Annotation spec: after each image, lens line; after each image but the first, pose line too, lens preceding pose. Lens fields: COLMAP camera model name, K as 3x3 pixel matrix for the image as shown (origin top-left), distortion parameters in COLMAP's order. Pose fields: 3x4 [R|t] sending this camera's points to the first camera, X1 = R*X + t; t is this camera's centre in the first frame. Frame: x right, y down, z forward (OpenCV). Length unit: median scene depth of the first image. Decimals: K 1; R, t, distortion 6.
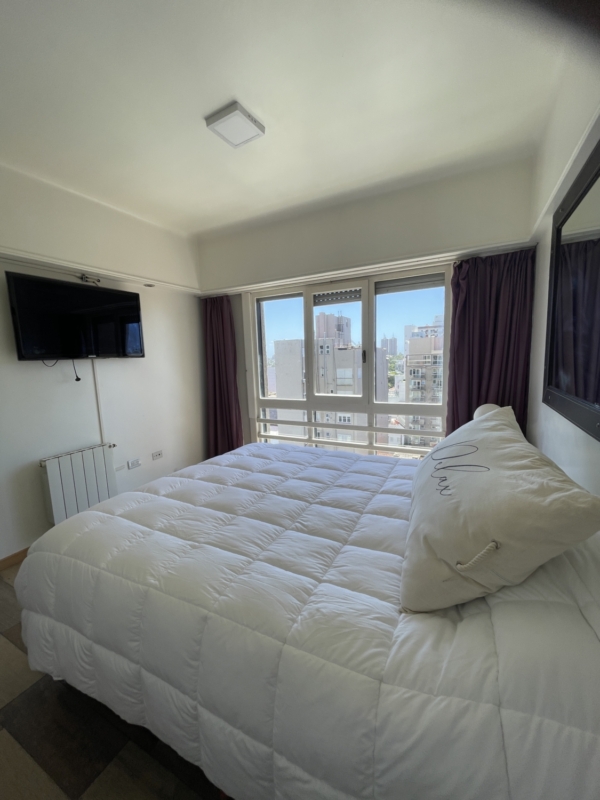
lens RADIAL K [[322.2, 0, 303.4], [0, 322.2, 402.0], [0, 0, 1]] dist [-0.004211, 0.001161]
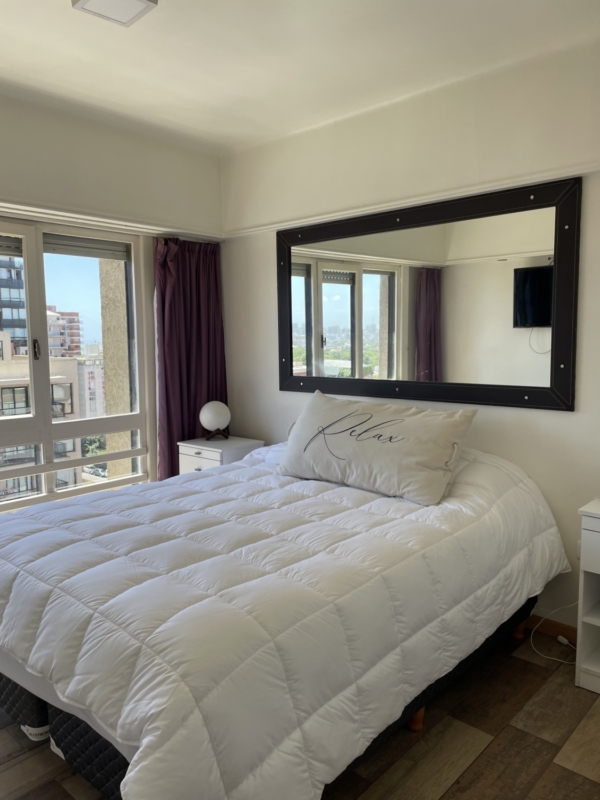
lens RADIAL K [[603.0, 0, 296.4], [0, 603.0, 400.8], [0, 0, 1]] dist [0.060652, -0.063784]
pose [[0.260063, -0.070092, 0.963044, -0.690942], [0.136021, 0.990076, 0.035328, -0.016435], [-0.955963, 0.121807, 0.267016, 0.203316]]
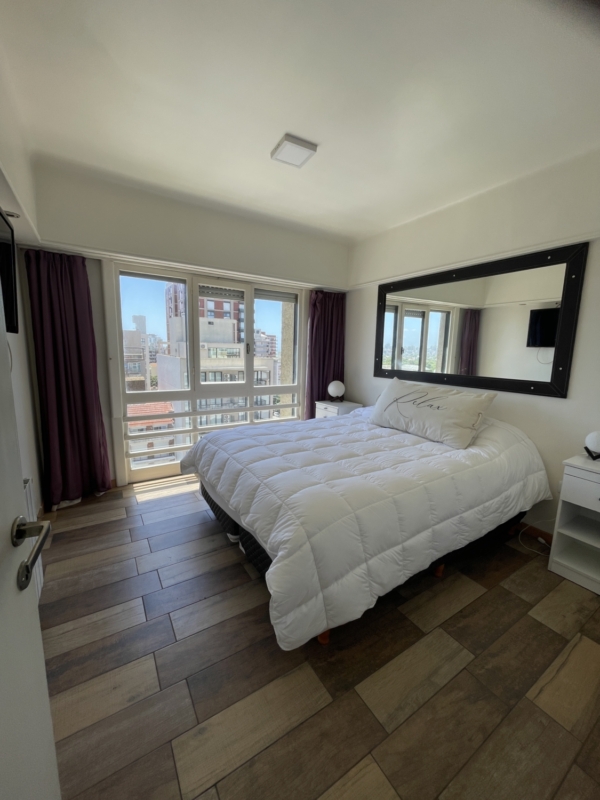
lens RADIAL K [[322.2, 0, 300.4], [0, 322.2, 402.0], [0, 0, 1]] dist [-0.004211, 0.001161]
pose [[0.502811, -0.094603, 0.859204, -0.656113], [0.081618, 0.994748, 0.061763, -0.002138], [-0.860535, 0.039071, 0.507891, 0.203398]]
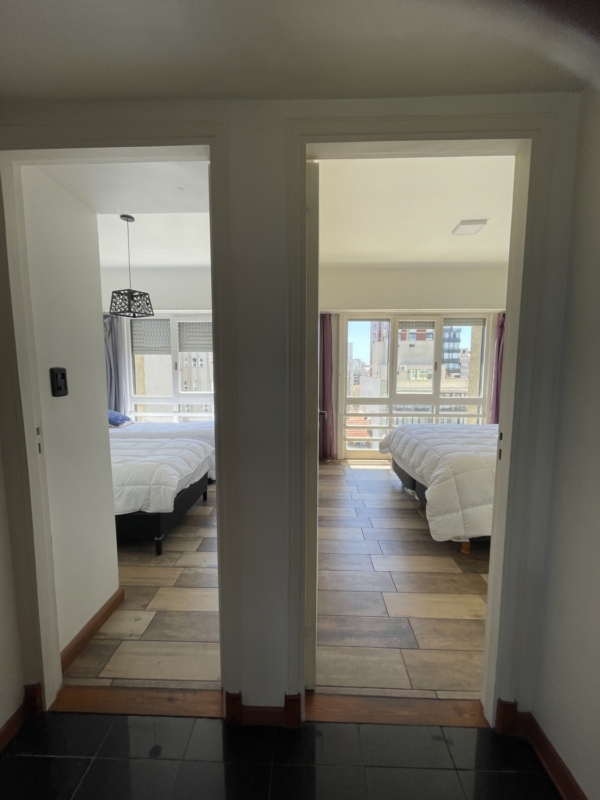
lens RADIAL K [[322.2, 0, 299.1], [0, 322.2, 398.6], [0, 0, 1]] dist [-0.004211, 0.001161]
pose [[0.903778, -0.004767, 0.427975, -0.880456], [0.029426, 0.998264, -0.051022, 0.055635], [-0.426989, 0.058706, 0.902349, -0.051484]]
